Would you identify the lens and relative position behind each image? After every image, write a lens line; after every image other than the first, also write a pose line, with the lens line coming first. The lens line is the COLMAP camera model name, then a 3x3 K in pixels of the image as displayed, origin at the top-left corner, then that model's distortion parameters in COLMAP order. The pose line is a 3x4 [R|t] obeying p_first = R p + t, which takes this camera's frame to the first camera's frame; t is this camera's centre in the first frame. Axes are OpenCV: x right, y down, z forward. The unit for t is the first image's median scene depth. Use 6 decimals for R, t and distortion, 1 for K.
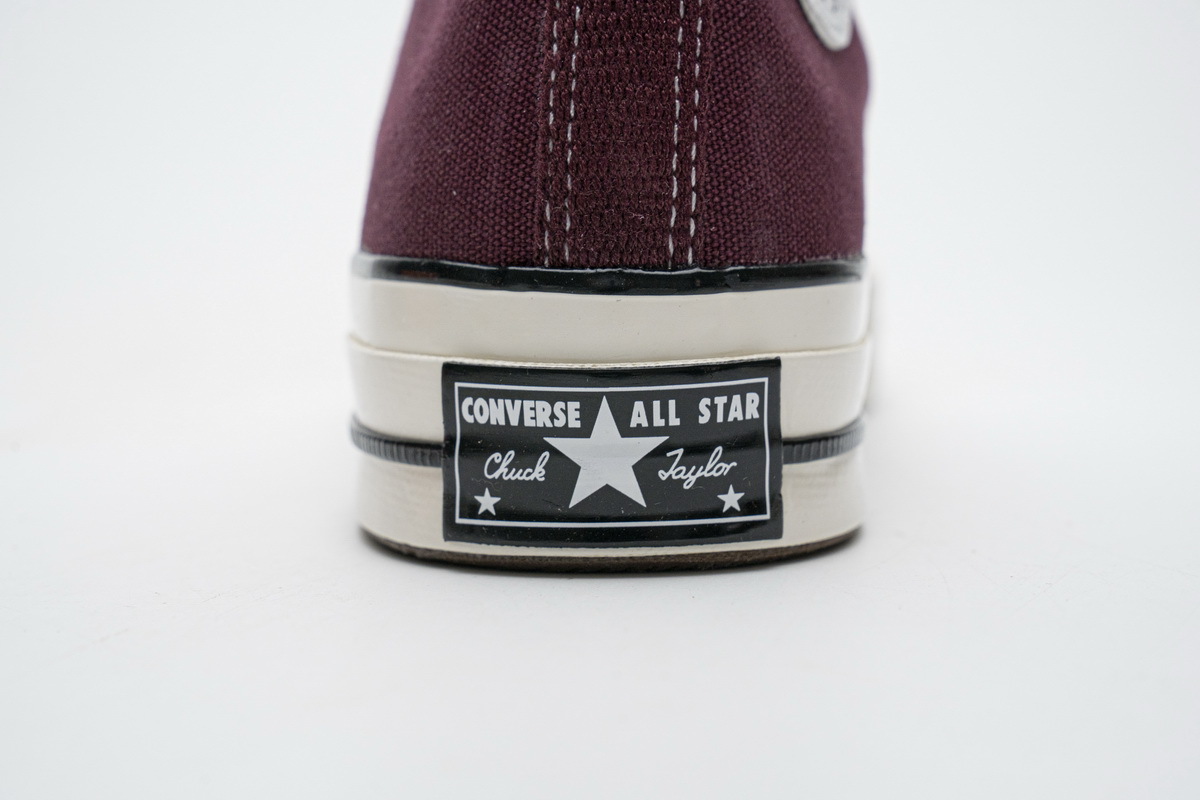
lens RADIAL K [[2733.6, 0, 601.7], [0, 2733.6, 400.4], [0, 0, 1]] dist [0.109181, 0.000000]
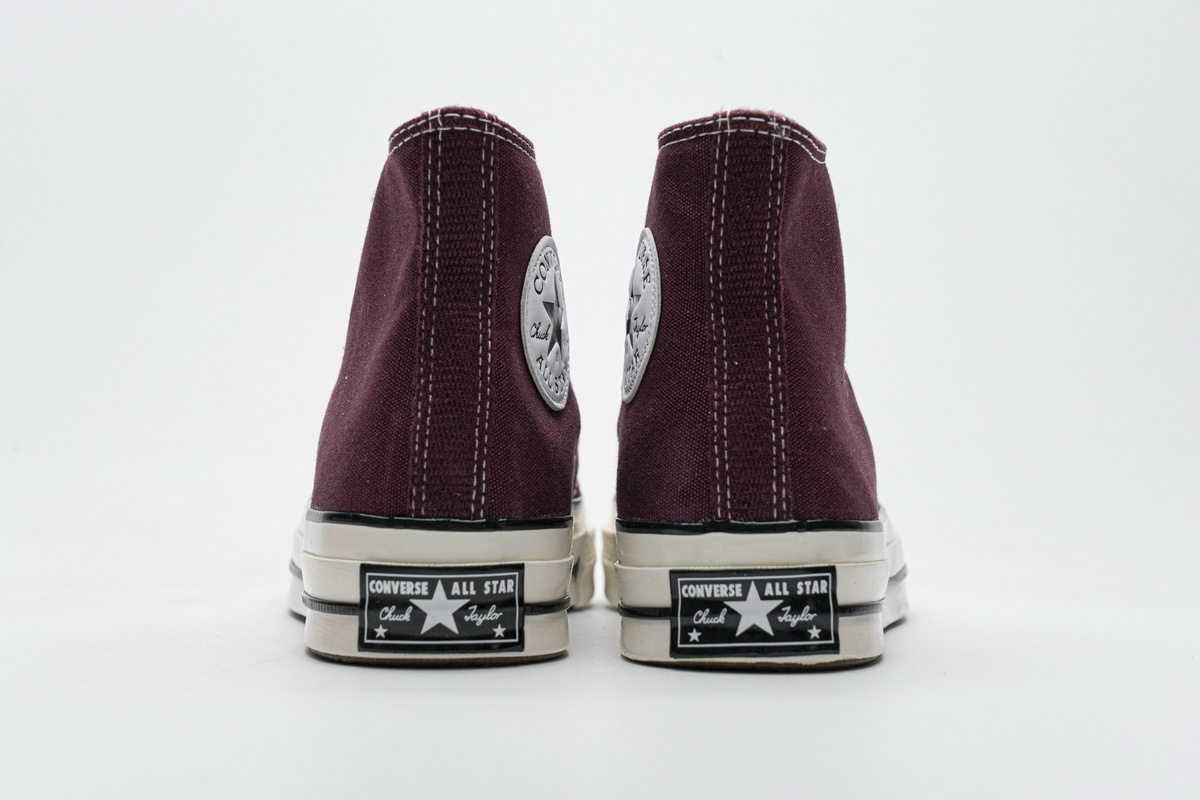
lens RADIAL K [[2316.3, 0, 601.3], [0, 2316.3, 400.6], [0, 0, 1]] dist [0.256664, 0.000000]
pose [[0.996103, 0.019868, 0.085934, -0.030671], [-0.011254, 0.994965, -0.099587, 0.037005], [-0.087480, 0.098232, 0.991311, -0.775532]]
